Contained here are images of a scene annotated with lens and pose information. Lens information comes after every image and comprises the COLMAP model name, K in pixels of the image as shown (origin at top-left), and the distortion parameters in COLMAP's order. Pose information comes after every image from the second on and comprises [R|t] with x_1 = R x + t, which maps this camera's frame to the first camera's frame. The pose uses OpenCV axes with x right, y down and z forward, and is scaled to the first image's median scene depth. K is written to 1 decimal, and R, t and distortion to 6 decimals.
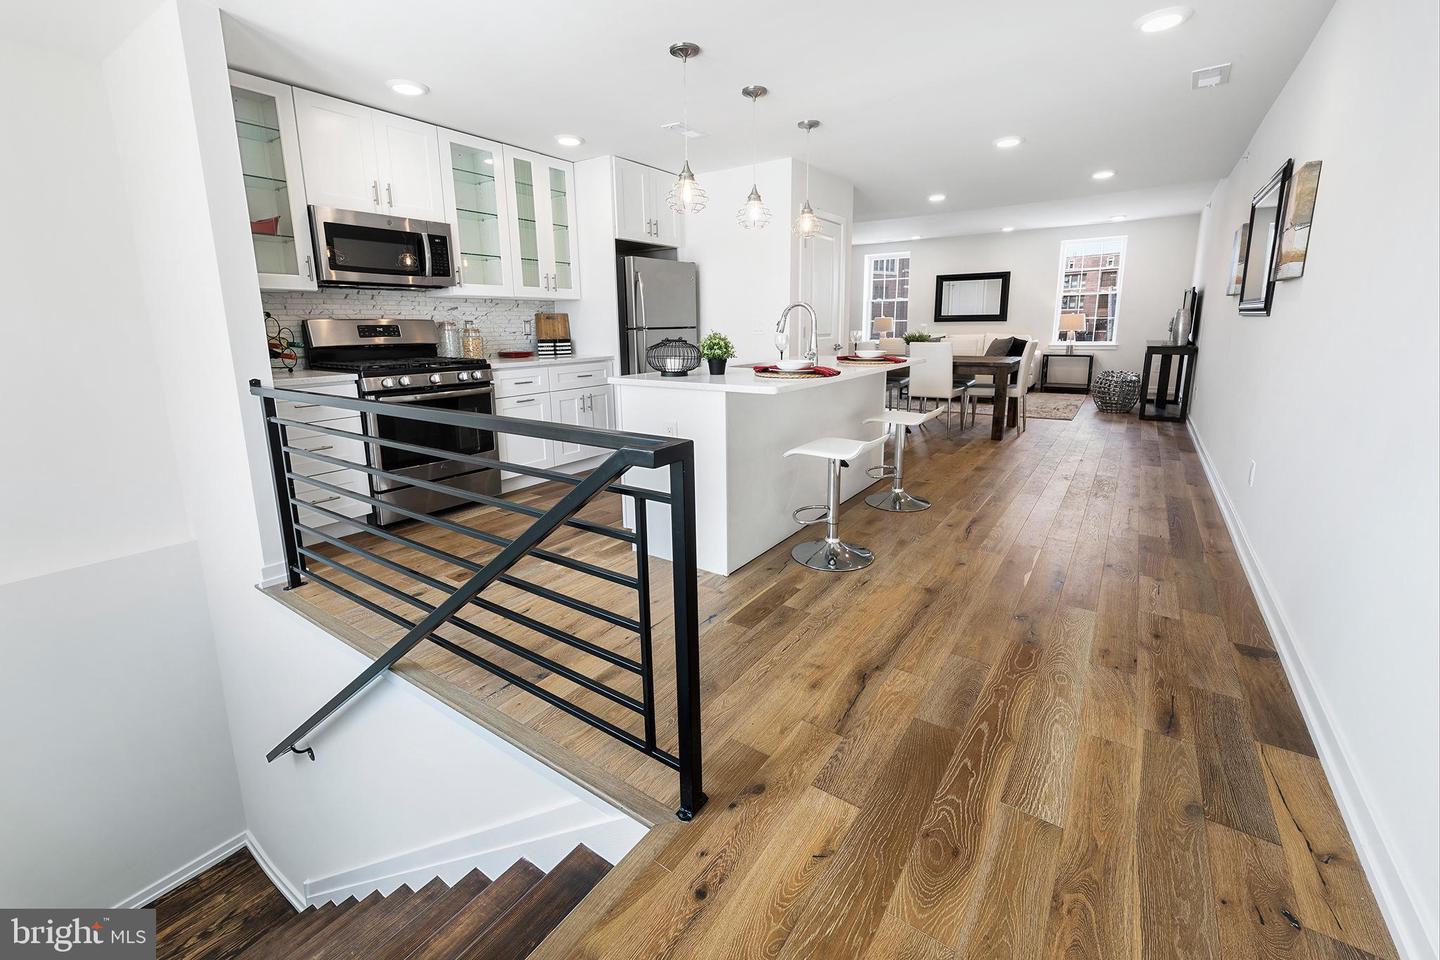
lens RADIAL K [[542.7, 0, 696.5], [0, 542.7, 398.0], [0, 0, 1]] dist [0.009278, -0.000897]
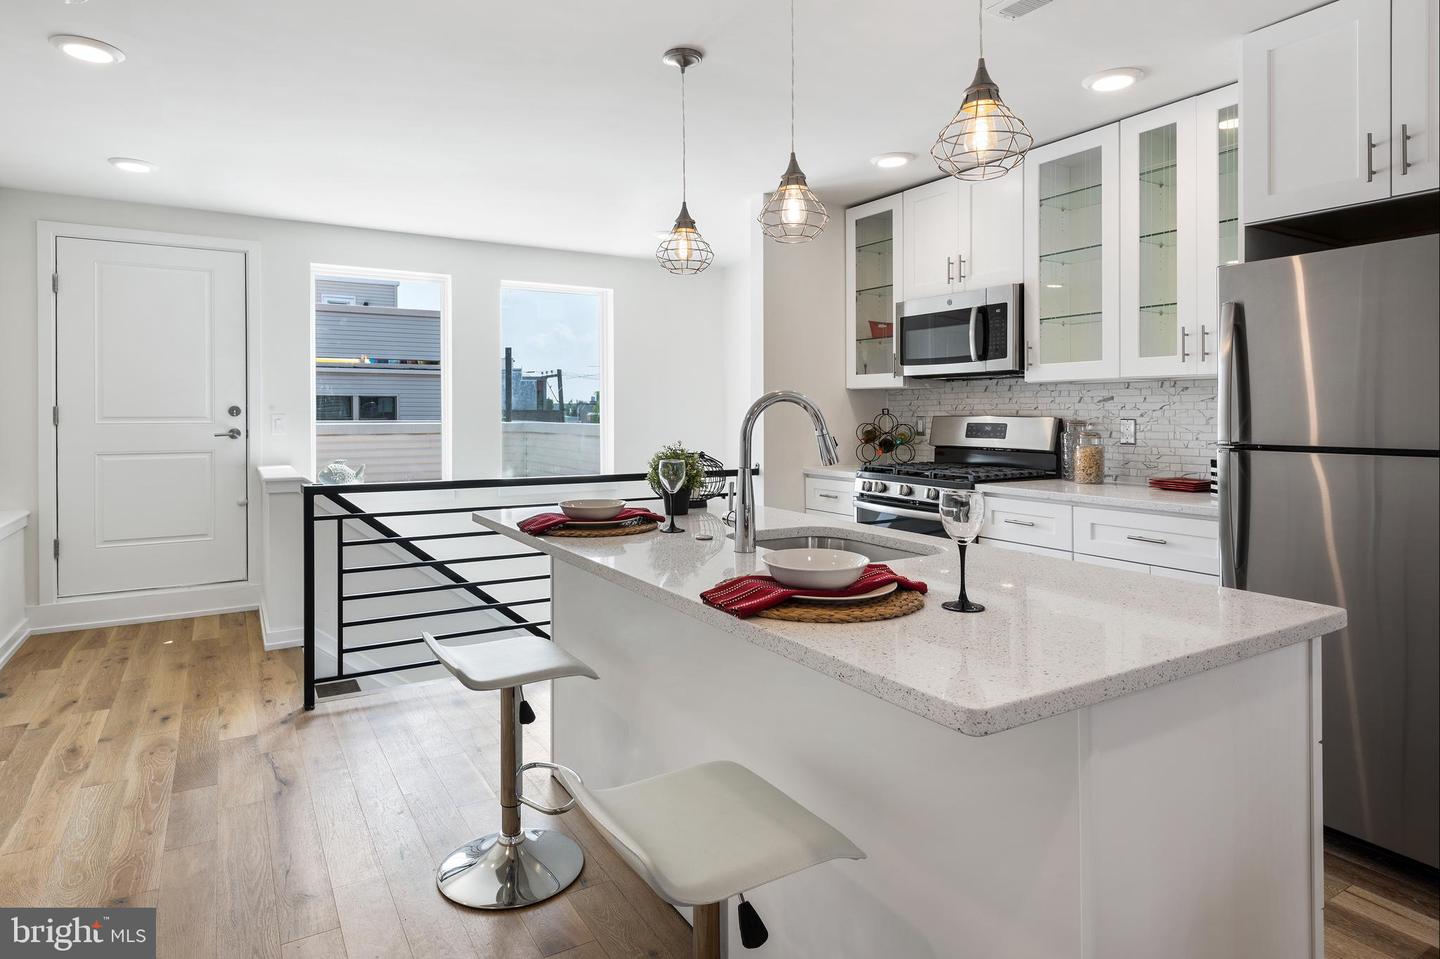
lens RADIAL K [[813.1, 0, 700.8], [0, 813.1, 407.0], [0, 0, 1]] dist [0.022542, -0.010573]
pose [[-0.348157, 0.003855, -0.937428, 0.822710], [-0.126786, 0.990610, 0.051161, -0.196651], [0.928823, 0.136665, -0.344399, 1.210292]]
